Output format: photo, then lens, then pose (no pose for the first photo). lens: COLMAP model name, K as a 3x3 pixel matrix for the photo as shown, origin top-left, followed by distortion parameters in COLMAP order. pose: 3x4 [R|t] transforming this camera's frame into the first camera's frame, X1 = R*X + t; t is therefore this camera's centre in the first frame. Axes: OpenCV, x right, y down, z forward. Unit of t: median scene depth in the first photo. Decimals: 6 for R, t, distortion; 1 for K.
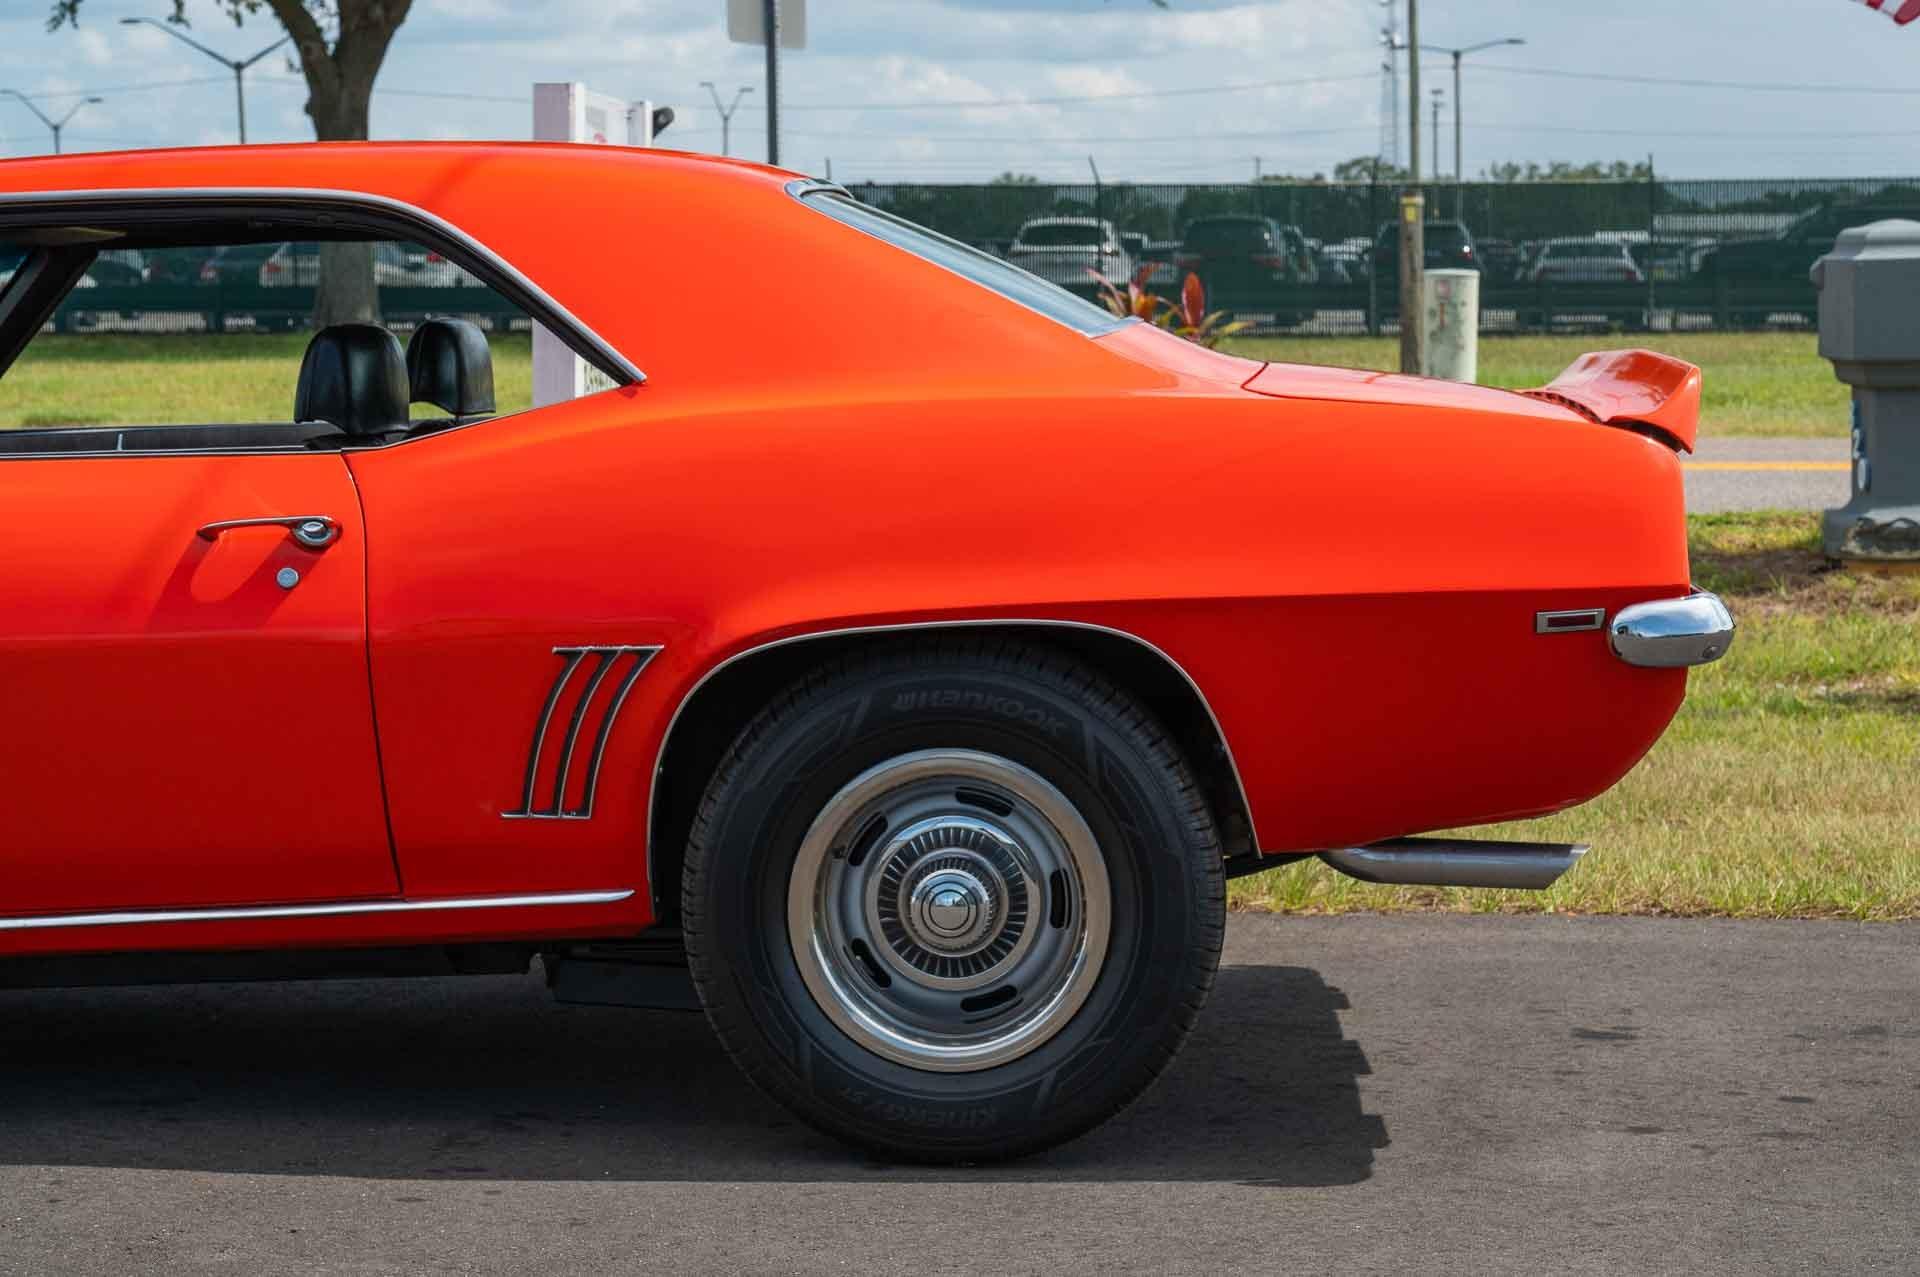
lens RADIAL K [[3919.0, 0, 955.0], [0, 3919.0, 638.0], [0, 0, 1]] dist [0.018005, 0.000000]
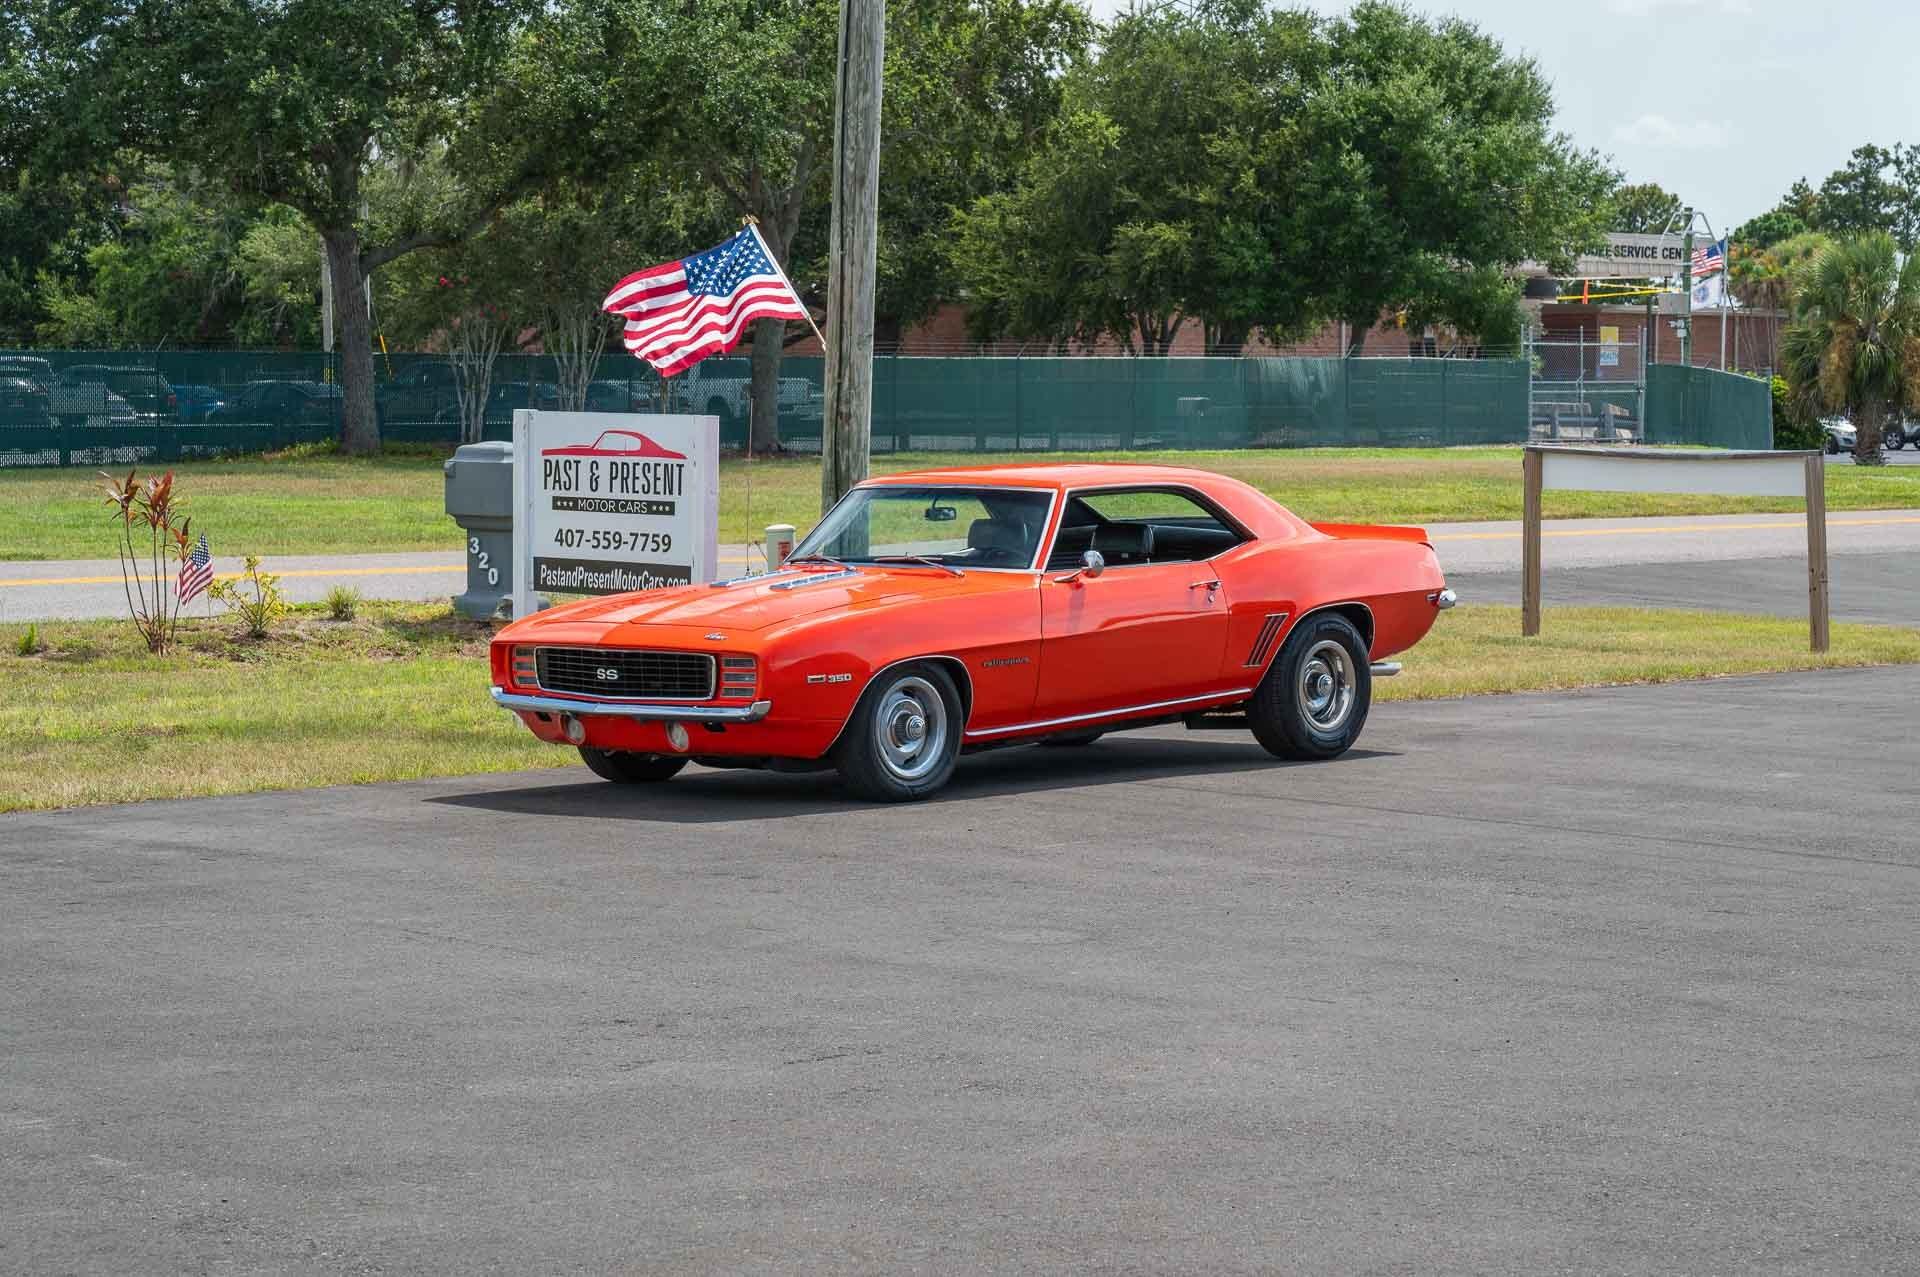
lens RADIAL K [[3919.0, 0, 961.3], [0, 3919.0, 635.9], [0, 0, 1]] dist [0.018005, 0.000000]
pose [[0.635285, -0.040117, 0.771235, -1.067712], [0.063556, 0.997978, -0.000442, 0.001753], [-0.769658, 0.049297, 0.636550, -0.363016]]
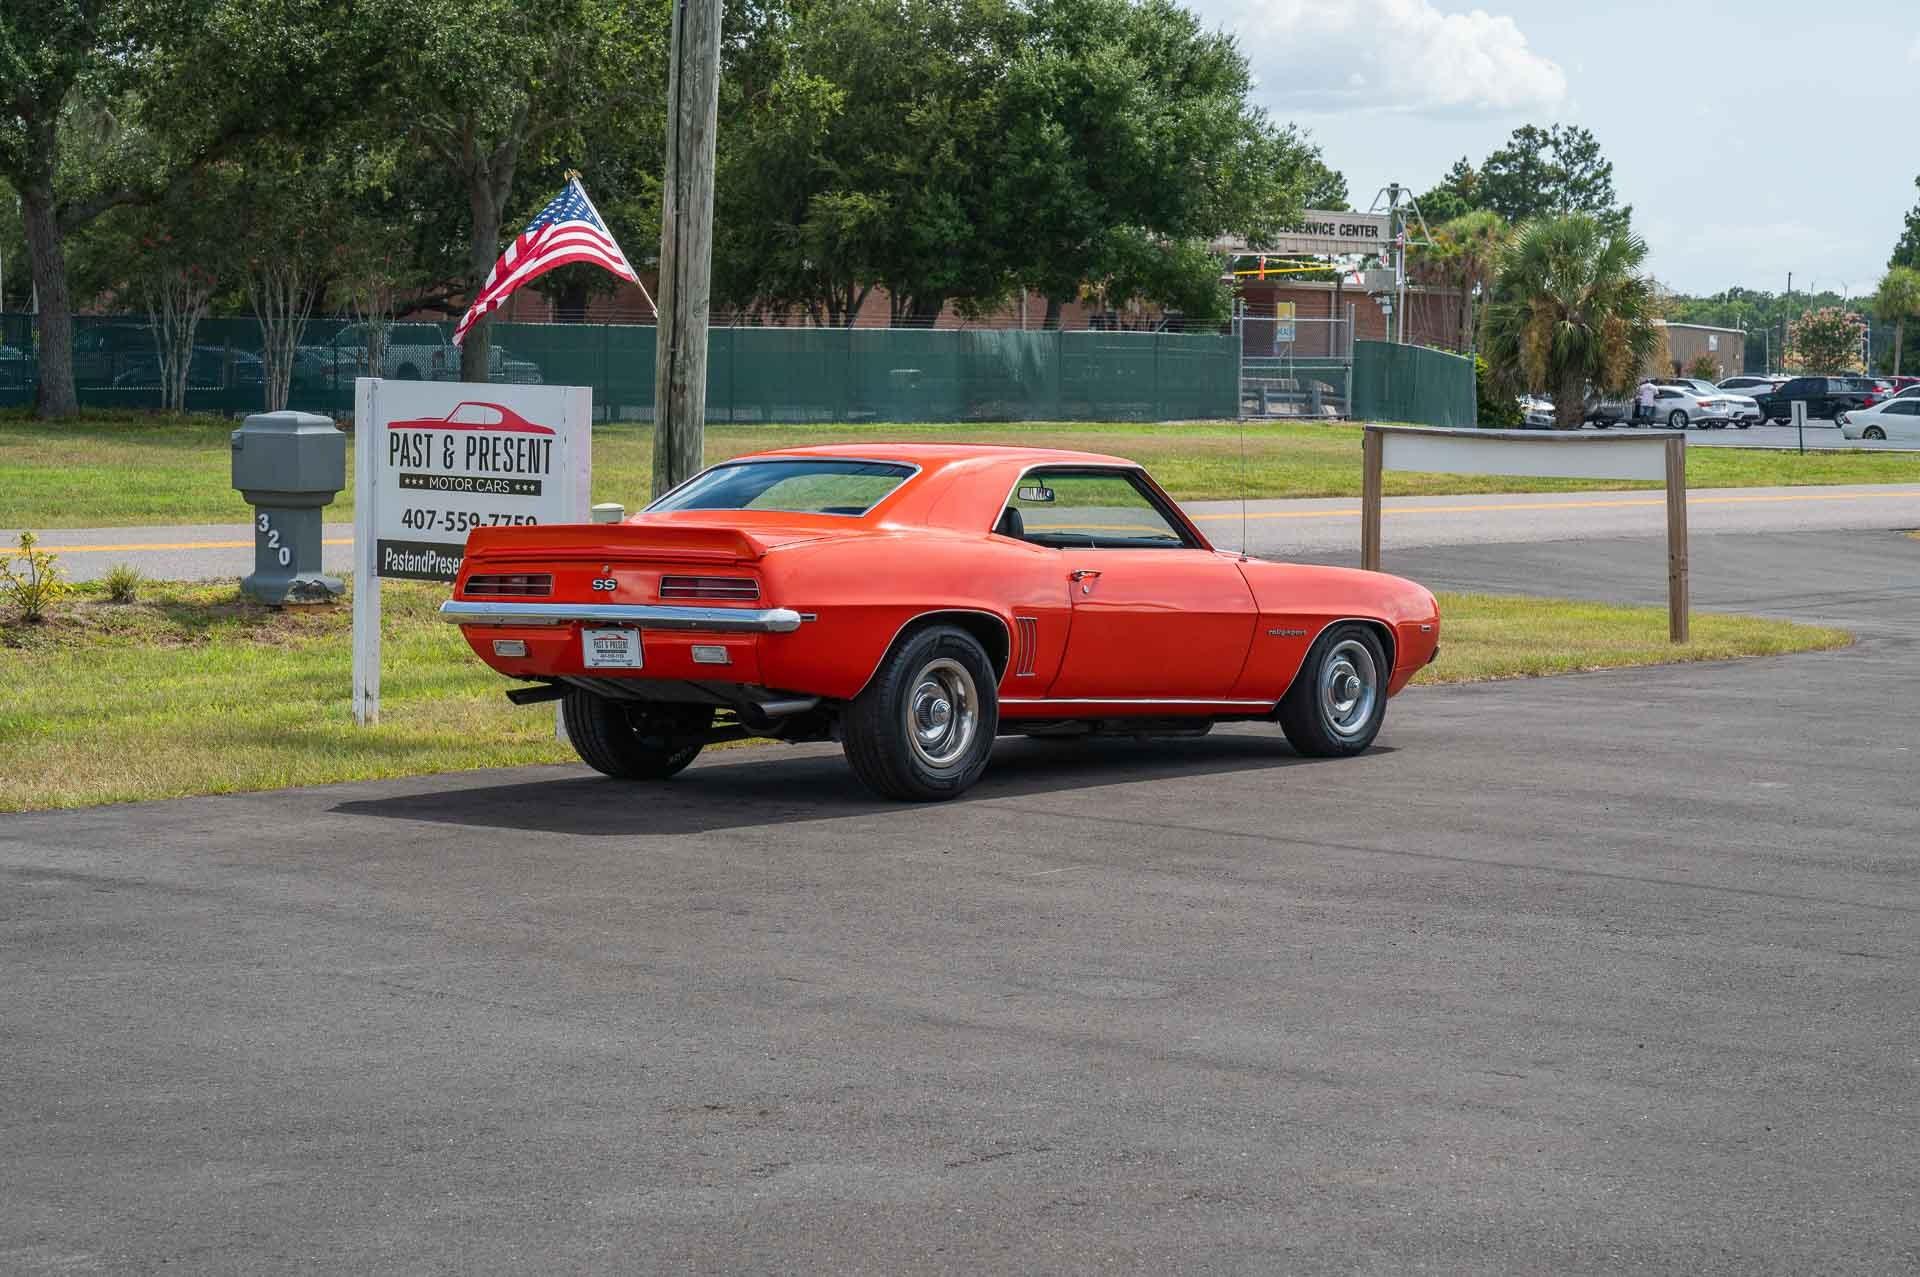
lens RADIAL K [[3919.0, 0, 967.0], [0, 3919.0, 634.7], [0, 0, 1]] dist [0.018005, 0.000000]
pose [[0.563030, -0.043244, 0.825305, -1.032155], [0.058735, 0.998199, 0.012233, -0.010362], [-0.824347, 0.041587, 0.564555, -0.232034]]
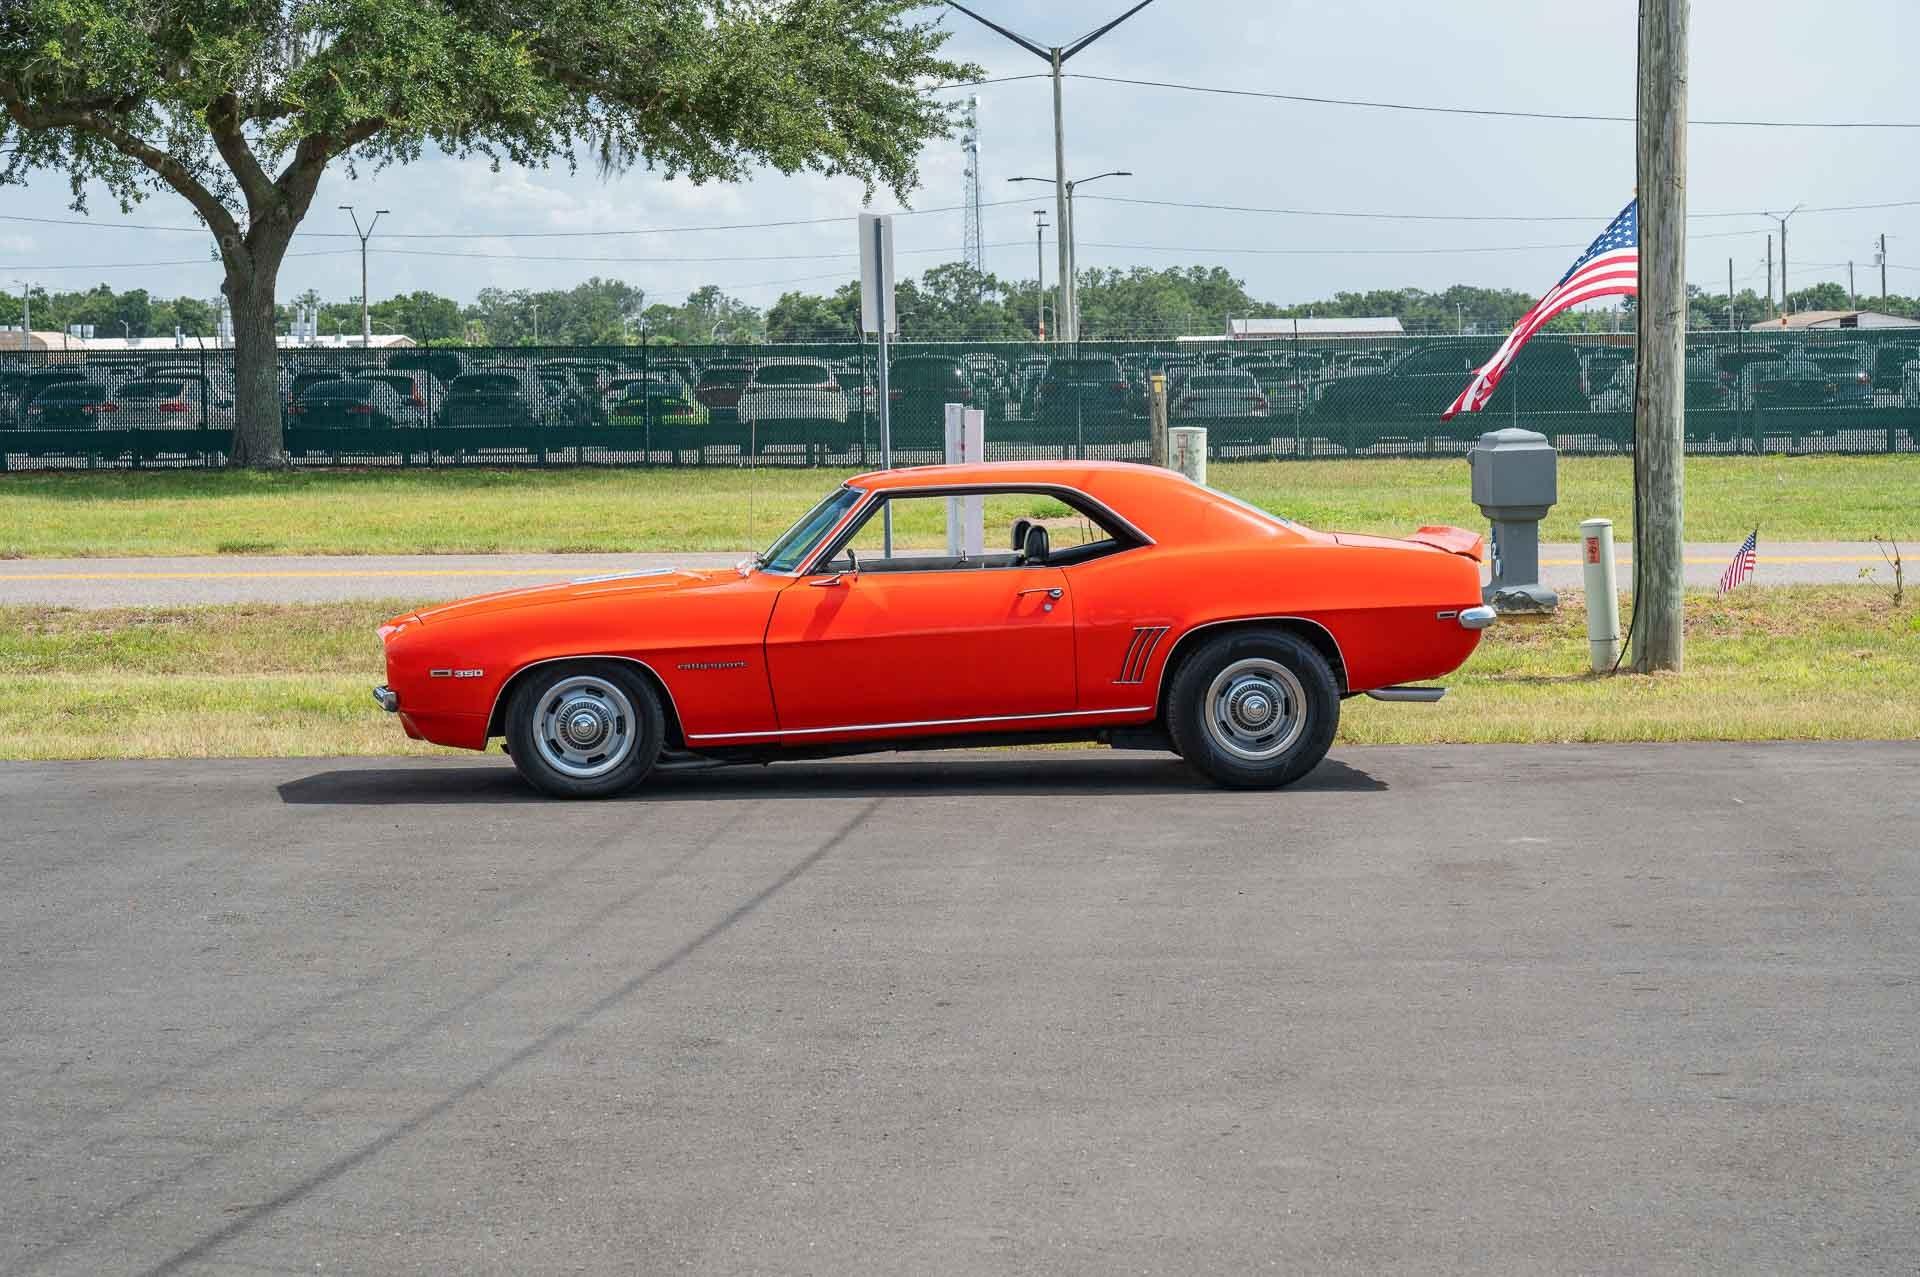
lens RADIAL K [[3919.0, 0, 962.4], [0, 3919.0, 645.4], [0, 0, 1]] dist [0.018005, 0.000000]
pose [[0.994128, -0.014933, 0.107172, -0.210585], [0.017481, 0.999585, -0.022880, 0.031438], [-0.106786, 0.024619, 0.993977, -0.778664]]
